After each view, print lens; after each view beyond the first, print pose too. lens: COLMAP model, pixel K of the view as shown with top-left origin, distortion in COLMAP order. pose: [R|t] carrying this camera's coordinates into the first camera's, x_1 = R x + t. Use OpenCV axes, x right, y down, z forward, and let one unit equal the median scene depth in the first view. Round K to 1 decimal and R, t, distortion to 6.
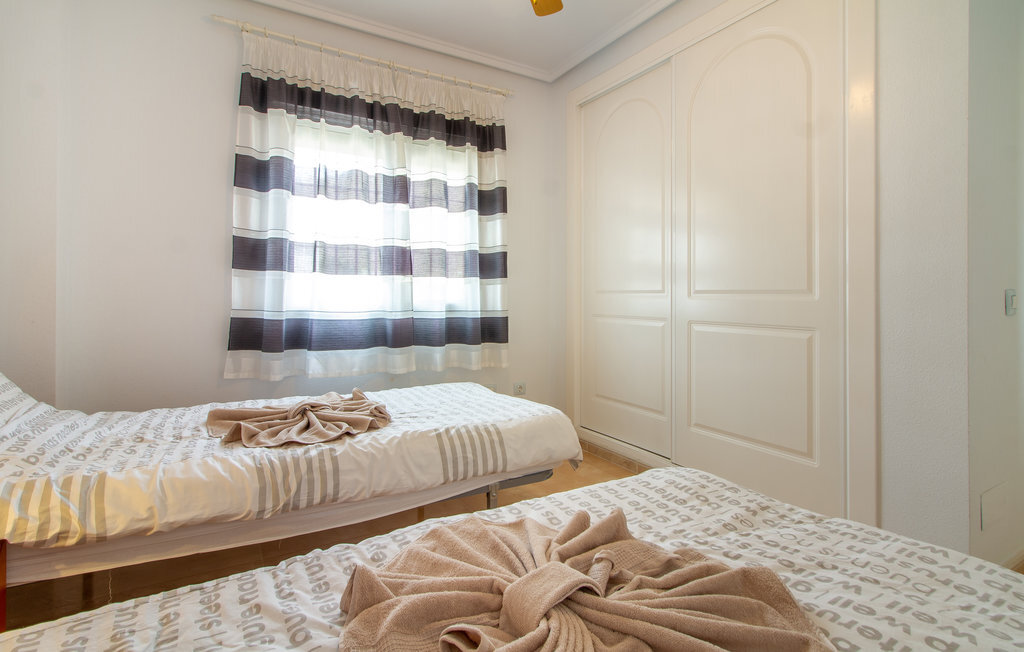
lens RADIAL K [[487.8, 0, 511.0], [0, 487.8, 291.5], [0, 0, 1]] dist [0.000557, 0.000630]
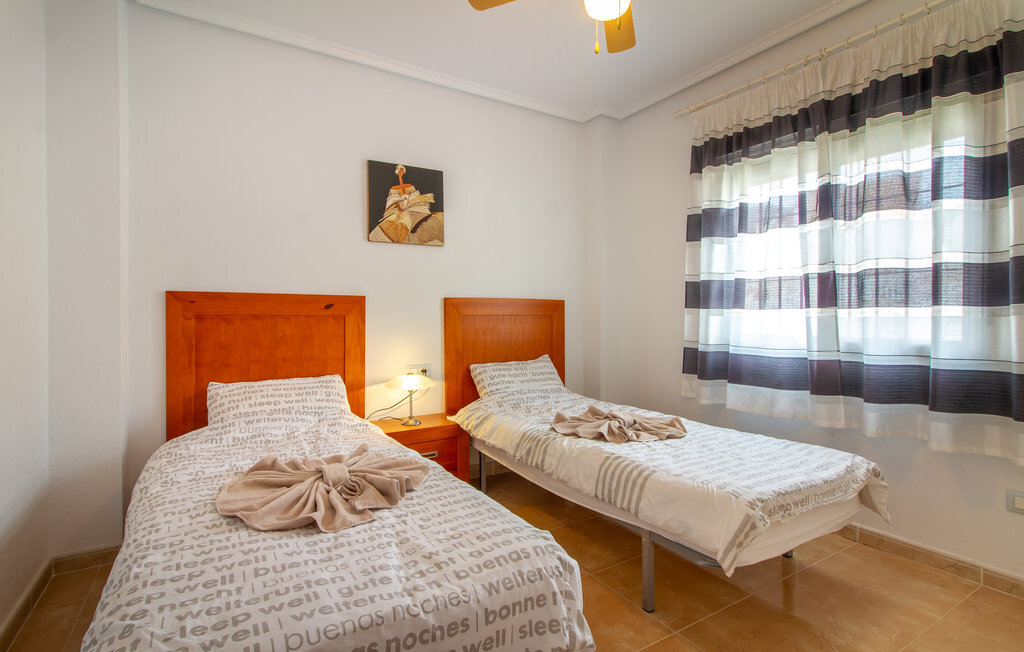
lens RADIAL K [[502.4, 0, 512.0], [0, 502.4, 326.0], [0, 0, 1]] dist [-0.000636, -0.000232]
pose [[0.028097, 0.008764, -0.999567, 0.677511], [0.009955, 0.999910, 0.009047, -0.016127], [0.999556, -0.010205, 0.028007, 0.504095]]
